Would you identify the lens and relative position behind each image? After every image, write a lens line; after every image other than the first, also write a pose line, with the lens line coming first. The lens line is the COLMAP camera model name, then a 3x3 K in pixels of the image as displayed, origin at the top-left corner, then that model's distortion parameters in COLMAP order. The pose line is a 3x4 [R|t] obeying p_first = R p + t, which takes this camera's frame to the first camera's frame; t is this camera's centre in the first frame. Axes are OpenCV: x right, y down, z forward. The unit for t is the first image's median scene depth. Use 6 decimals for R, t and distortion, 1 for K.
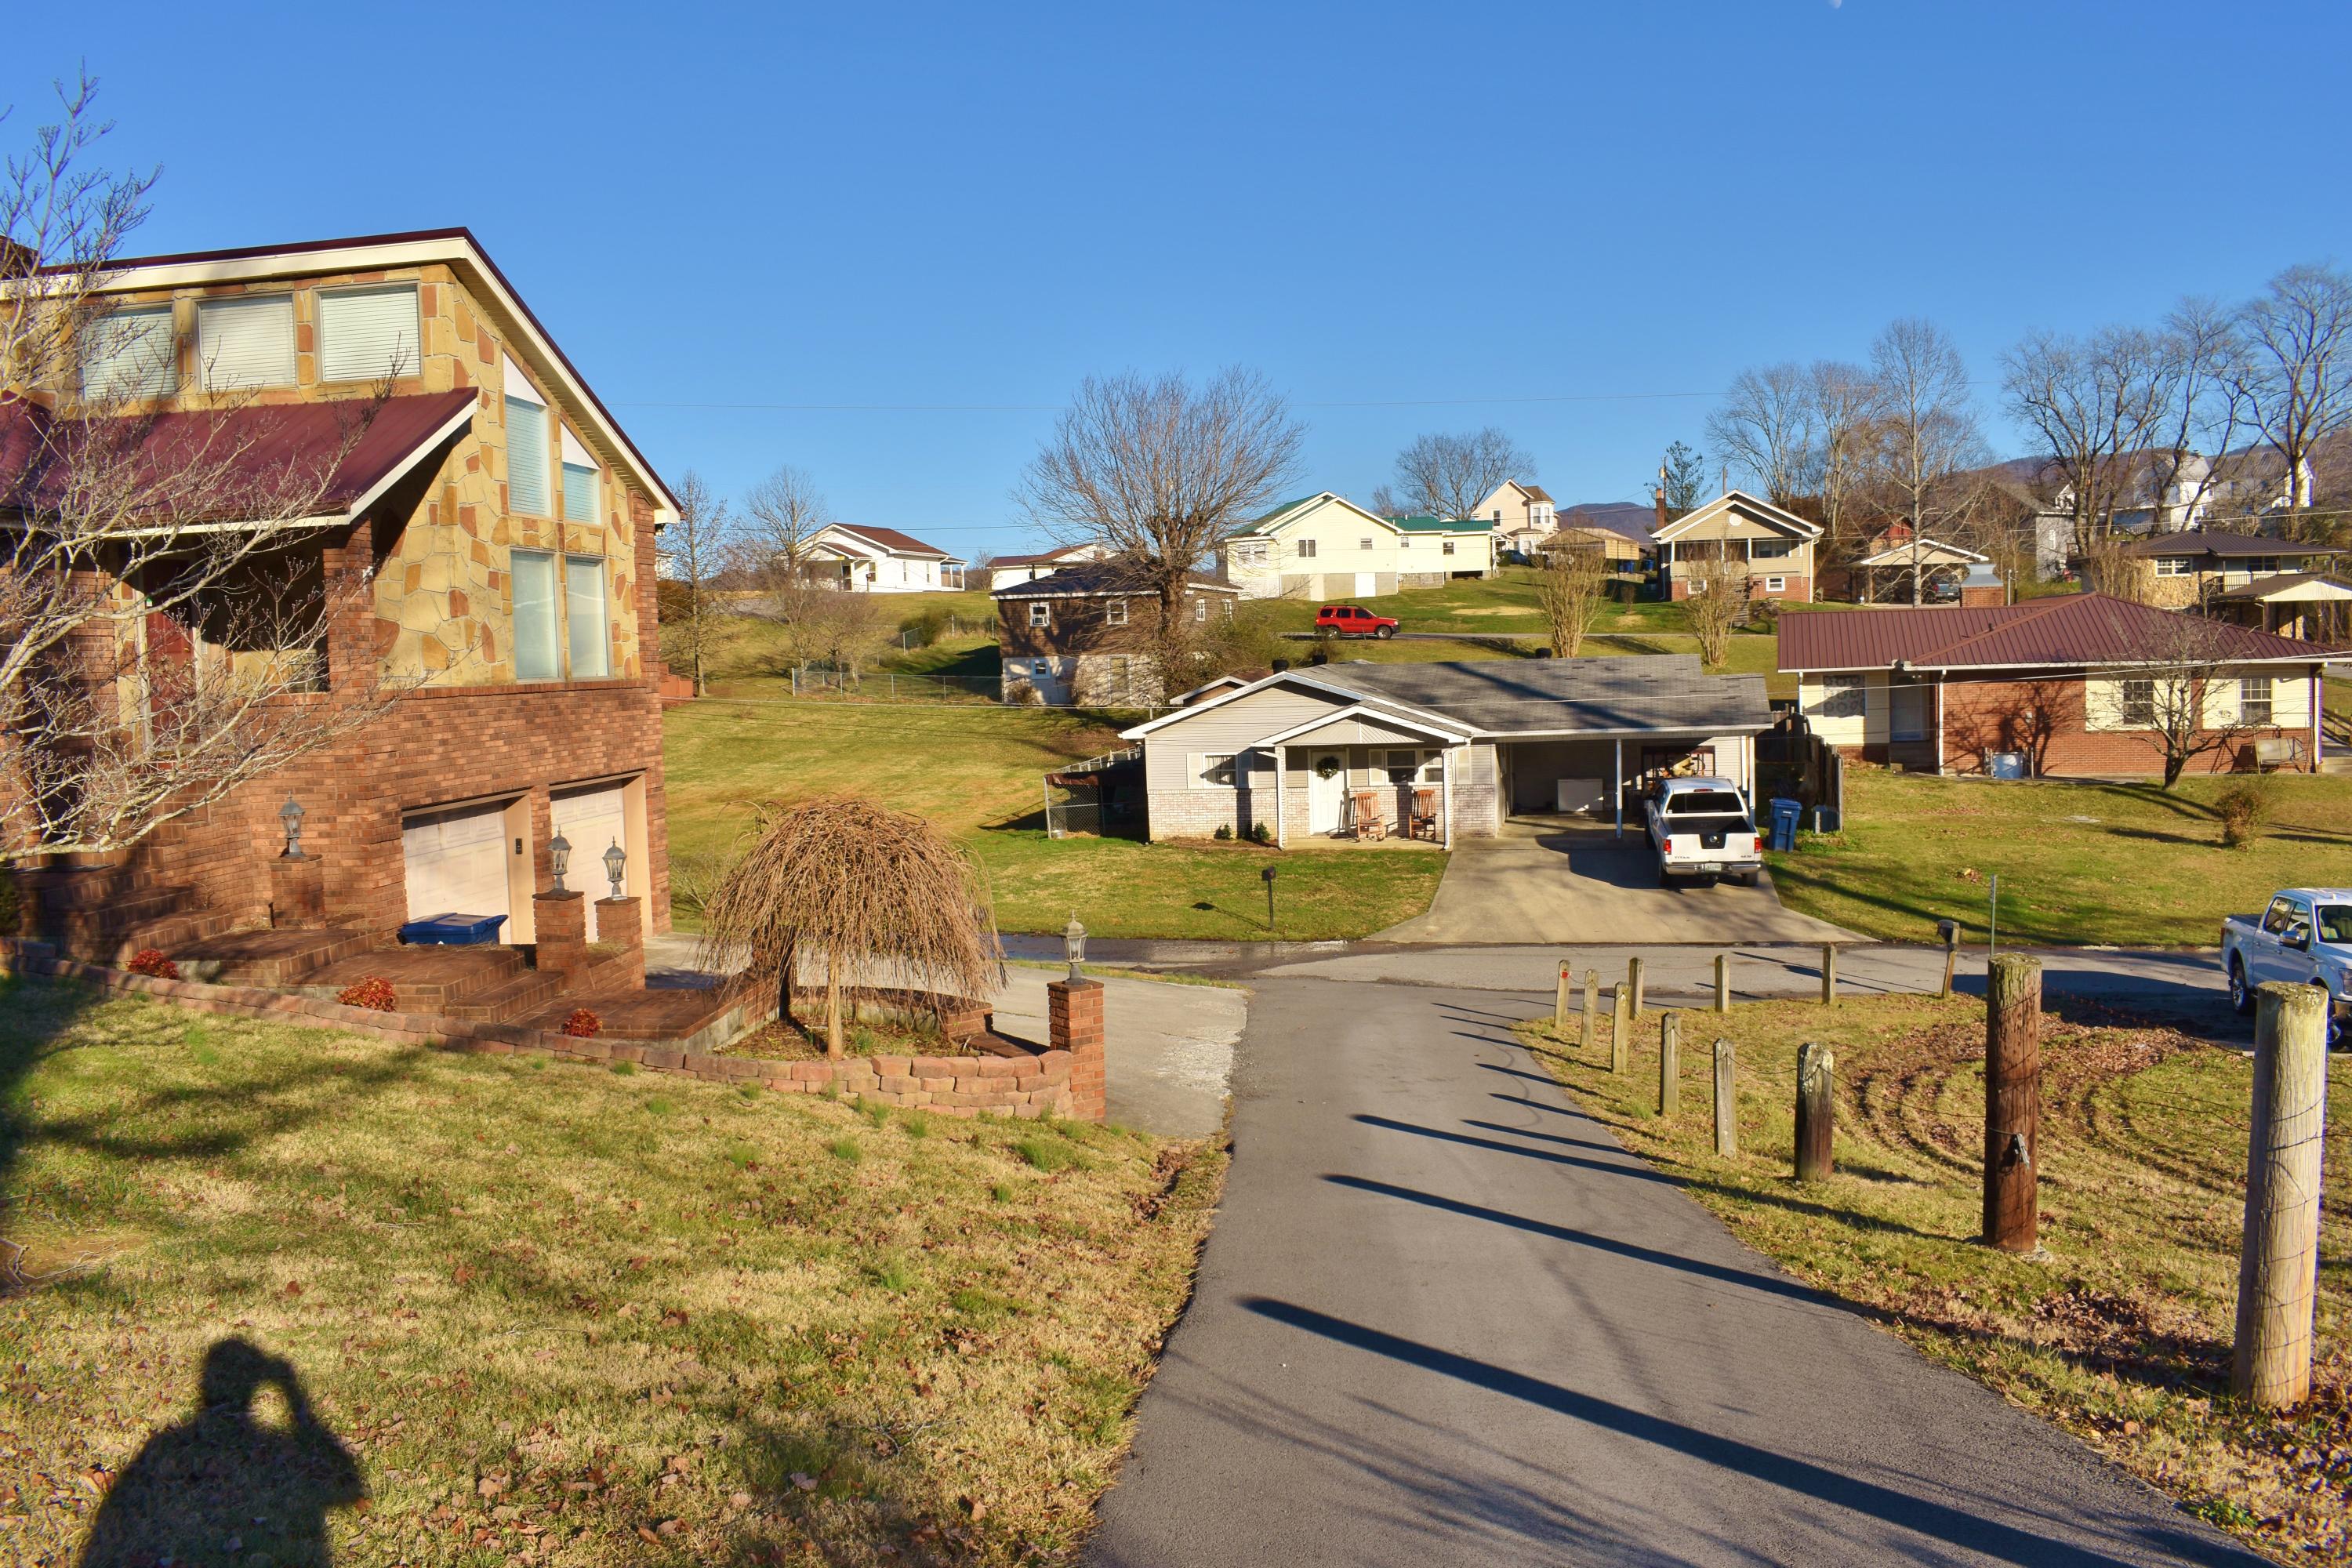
lens RADIAL K [[1829.0, 0, 1188.8], [0, 1829.0, 789.6], [0, 0, 1]] dist [-0.094782, 0.014605]
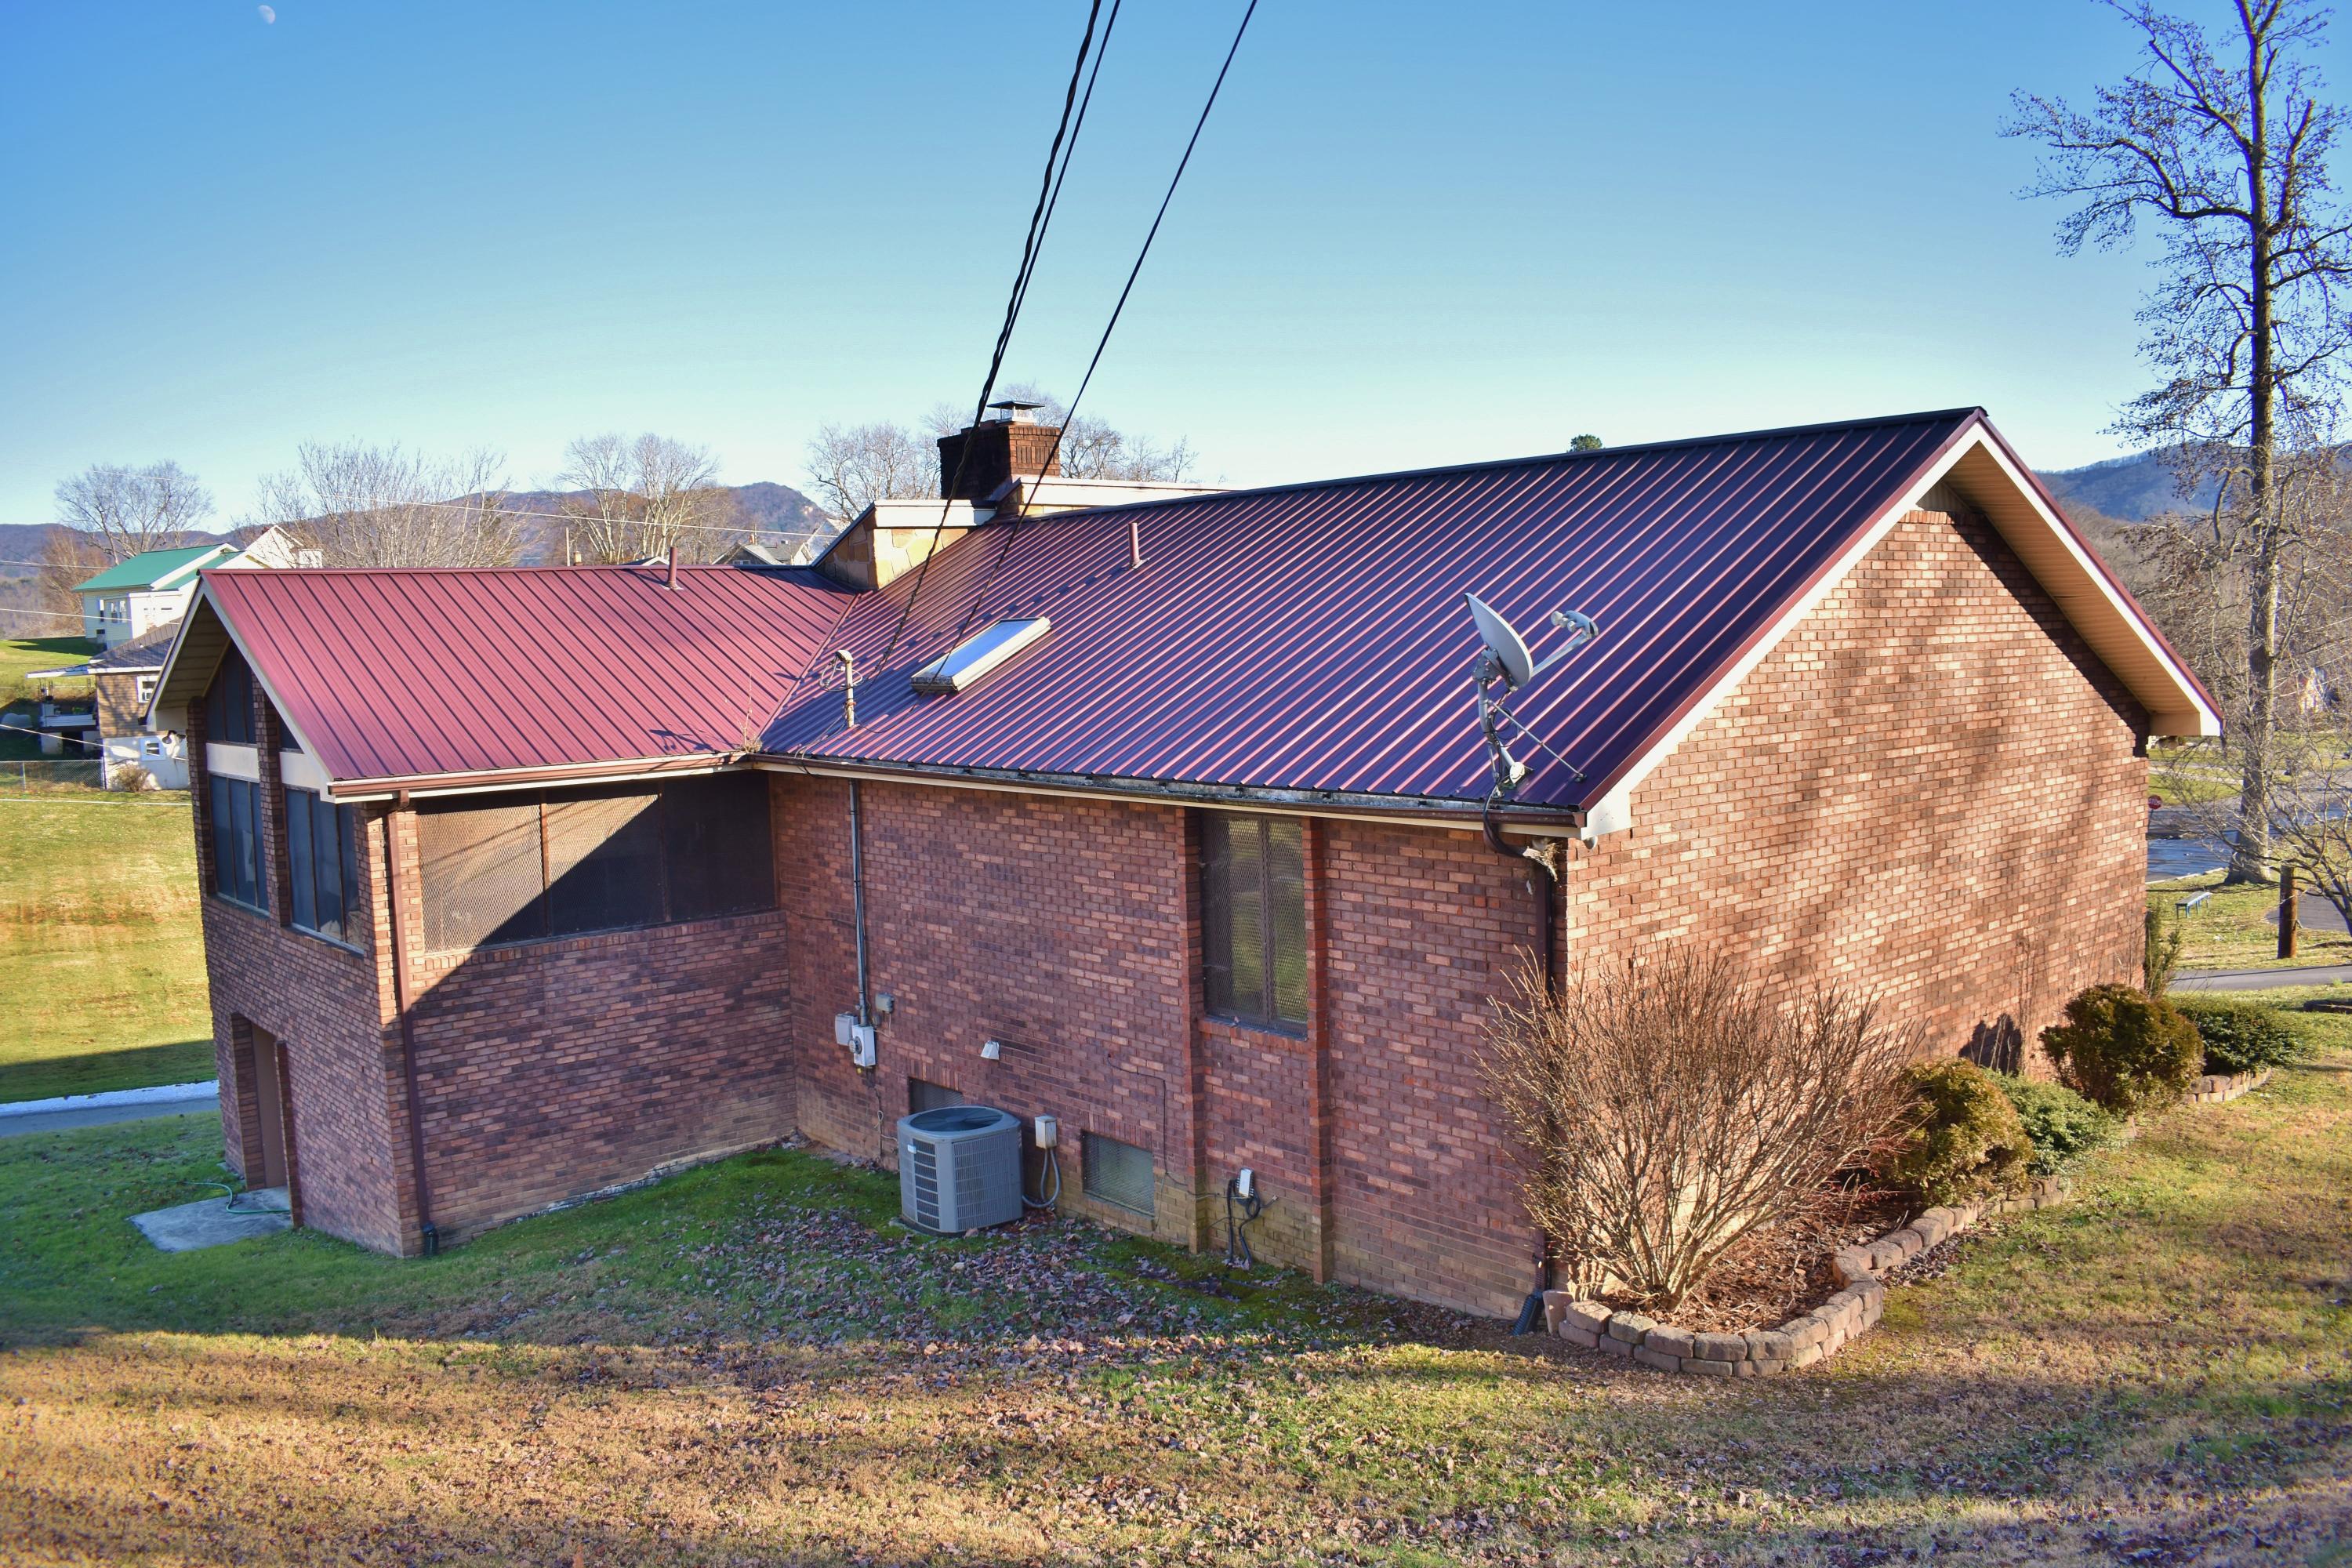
lens RADIAL K [[1829.0, 0, 1176.9], [0, 1829.0, 782.3], [0, 0, 1]] dist [-0.094782, 0.014605]
pose [[0.698426, -0.050649, 0.713888, -1.084788], [0.064860, 0.997867, 0.007342, -0.069961], [-0.712738, 0.041175, 0.700221, 0.027296]]
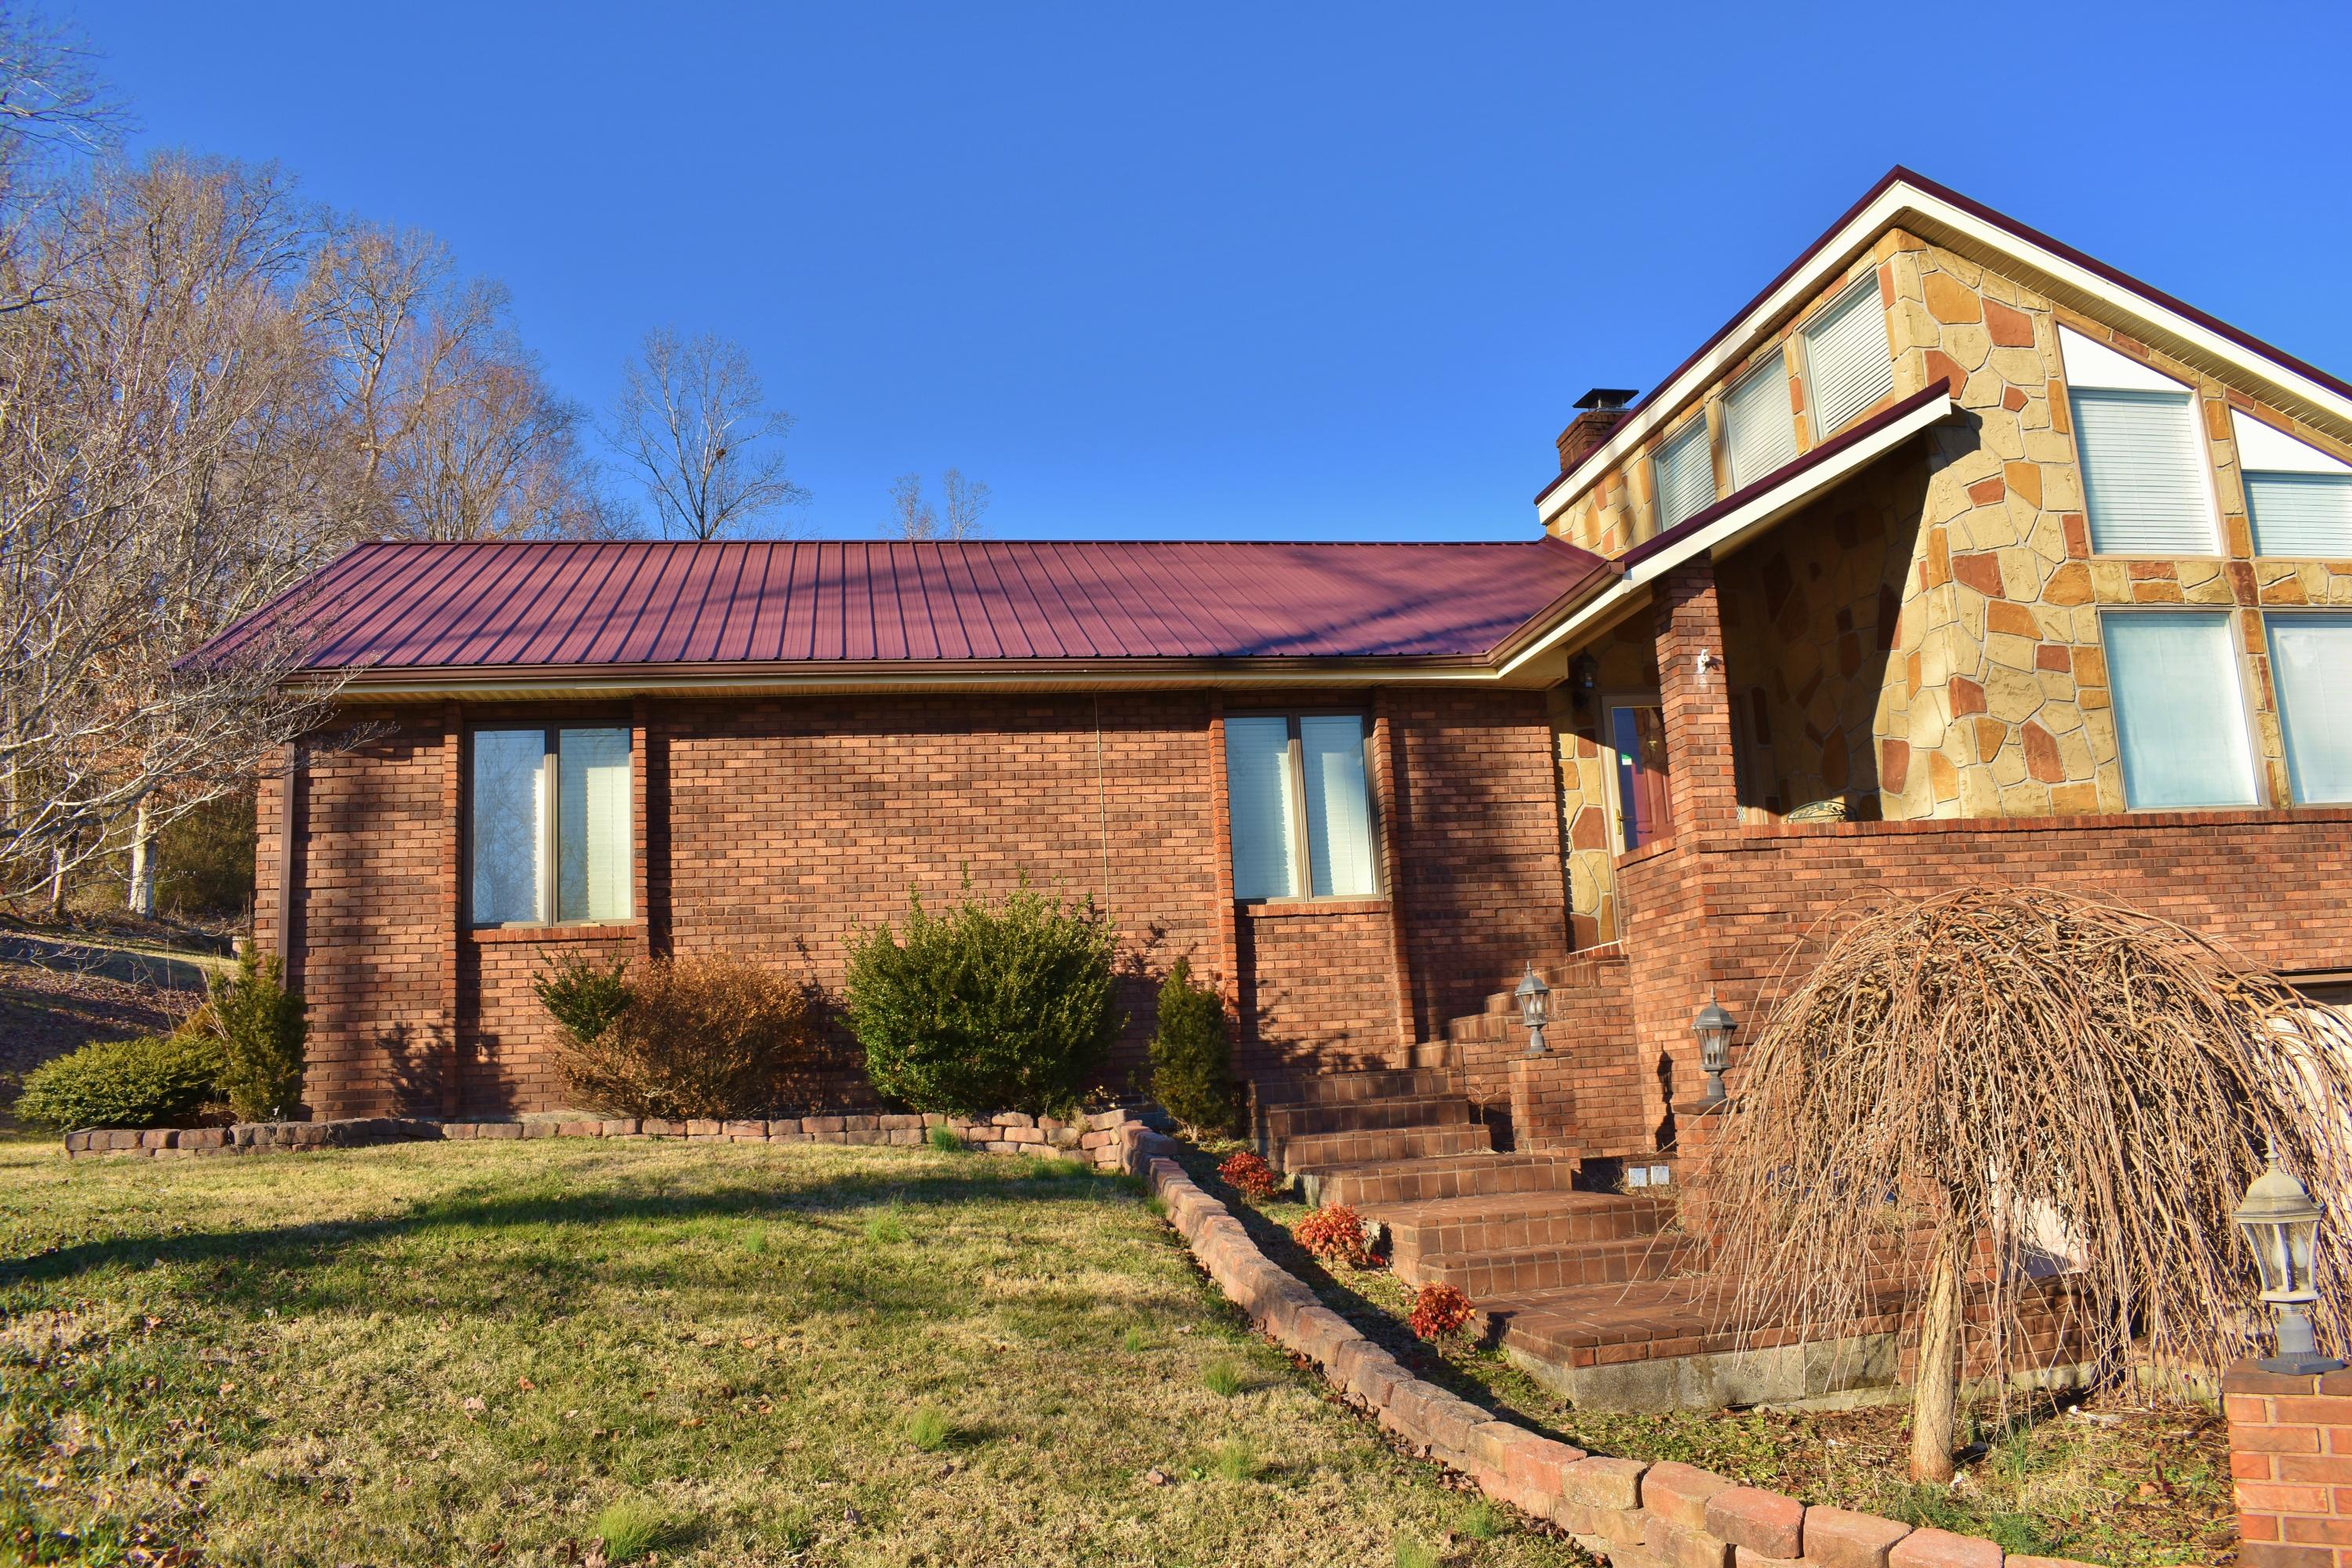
lens RADIAL K [[1829.0, 0, 1175.7], [0, 1829.0, 784.4], [0, 0, 1]] dist [-0.094782, 0.014605]
pose [[0.264485, -0.152156, -0.952311, 0.139832], [-0.028167, 0.985835, -0.165335, 0.044941], [0.963978, 0.070553, 0.256453, 0.532723]]
